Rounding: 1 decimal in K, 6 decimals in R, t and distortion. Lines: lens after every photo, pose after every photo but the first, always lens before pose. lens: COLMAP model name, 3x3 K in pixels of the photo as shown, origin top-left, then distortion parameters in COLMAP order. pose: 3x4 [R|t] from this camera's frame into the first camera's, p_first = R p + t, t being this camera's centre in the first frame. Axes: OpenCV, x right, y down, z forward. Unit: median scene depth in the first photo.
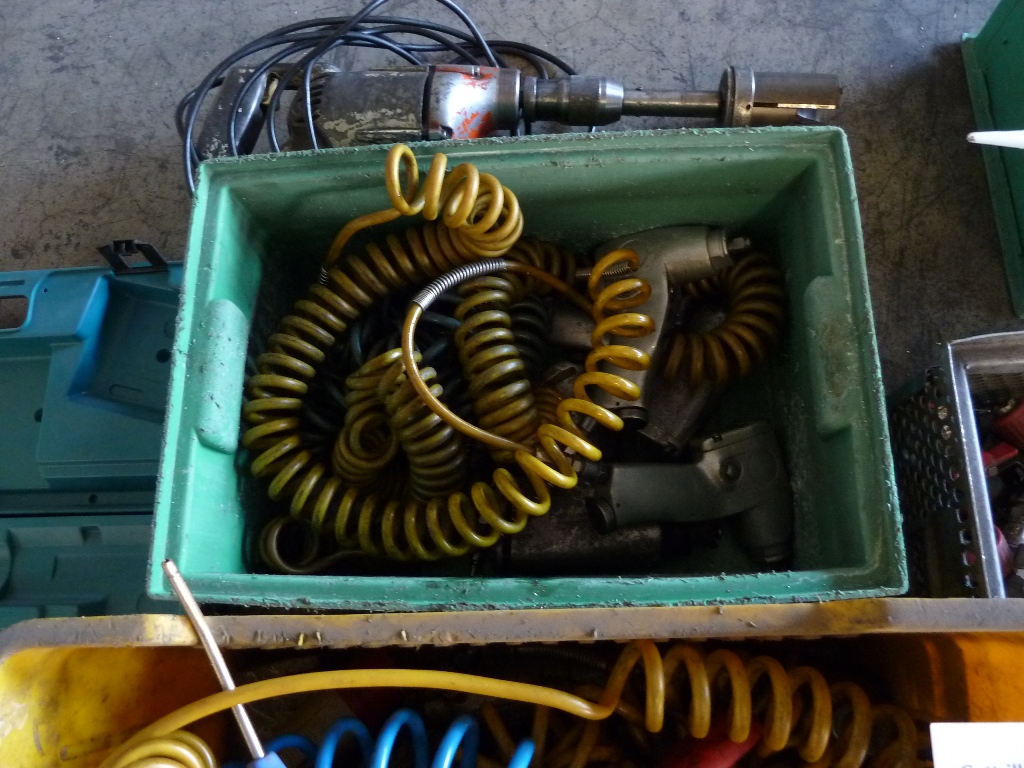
lens RADIAL K [[749.7, 0, 512.0], [0, 749.7, 380.3], [0, 0, 1]] dist [-0.031853, -0.000843]
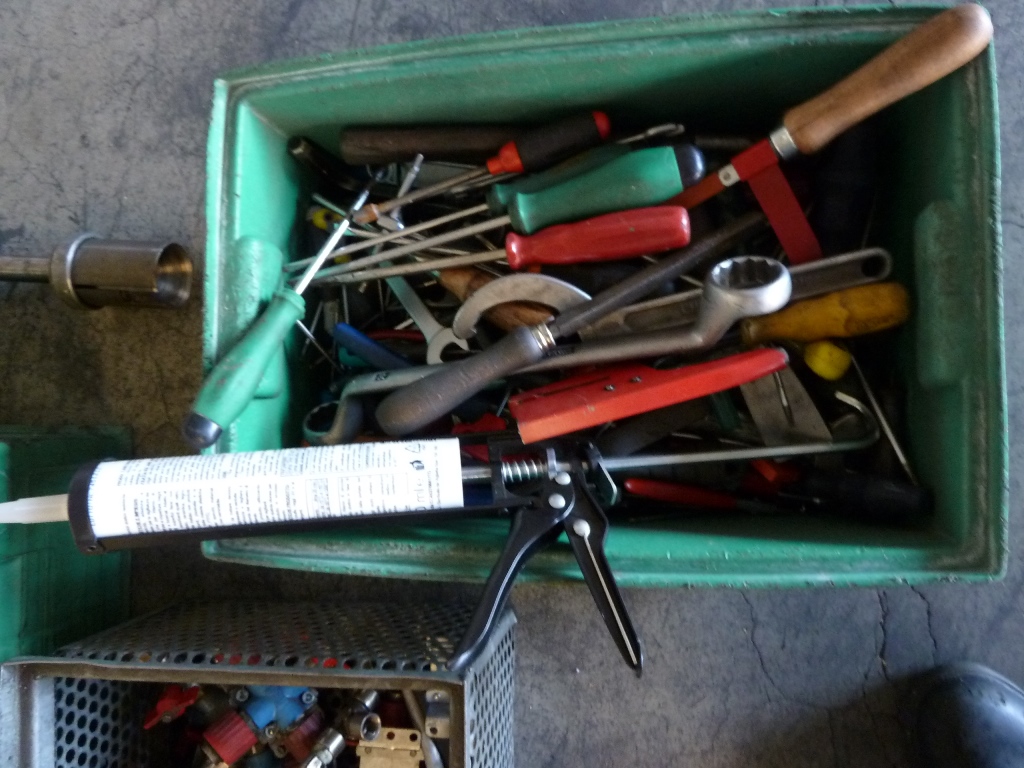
lens RADIAL K [[749.7, 0, 512.8], [0, 749.7, 384.8], [0, 0, 1]] dist [-0.031853, -0.000843]
pose [[0.997981, 0.002268, -0.063476, 0.845962], [0.012740, 0.971905, 0.235029, -0.413020], [0.062226, -0.235363, 0.969914, 0.064220]]
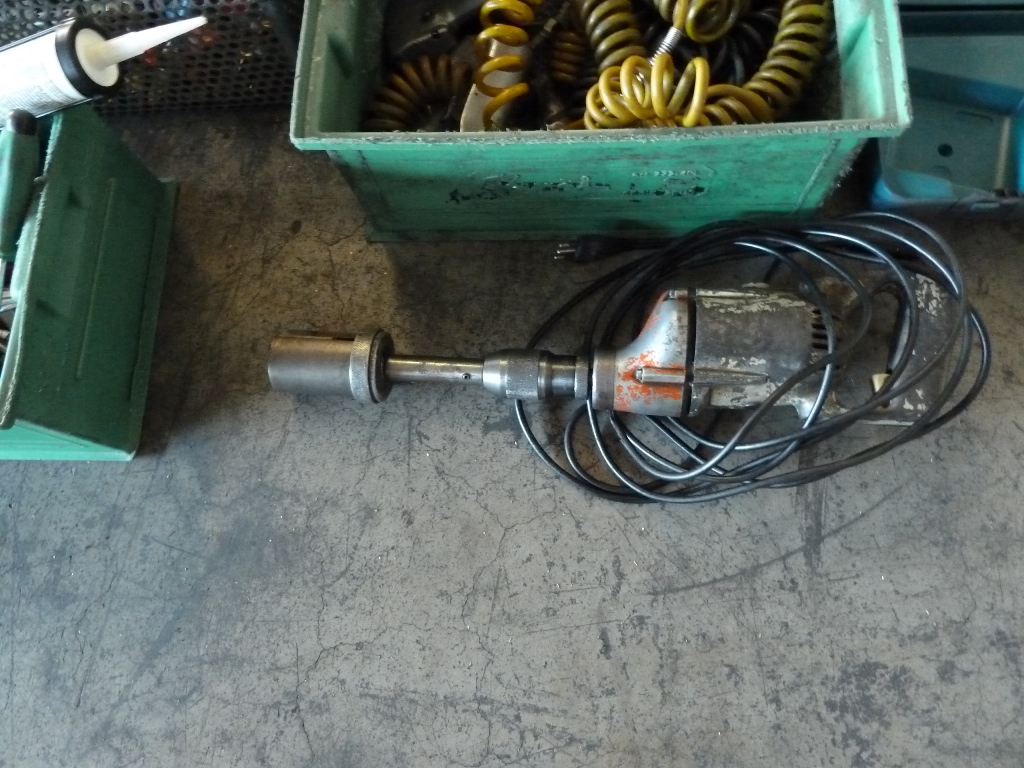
lens RADIAL K [[749.7, 0, 513.6], [0, 749.7, 387.3], [0, 0, 1]] dist [-0.031853, -0.000843]
pose [[-0.986148, 0.015748, 0.165116, -0.042114], [0.067633, -0.870786, 0.486989, -0.797319], [0.151450, 0.491411, 0.857659, 0.183288]]
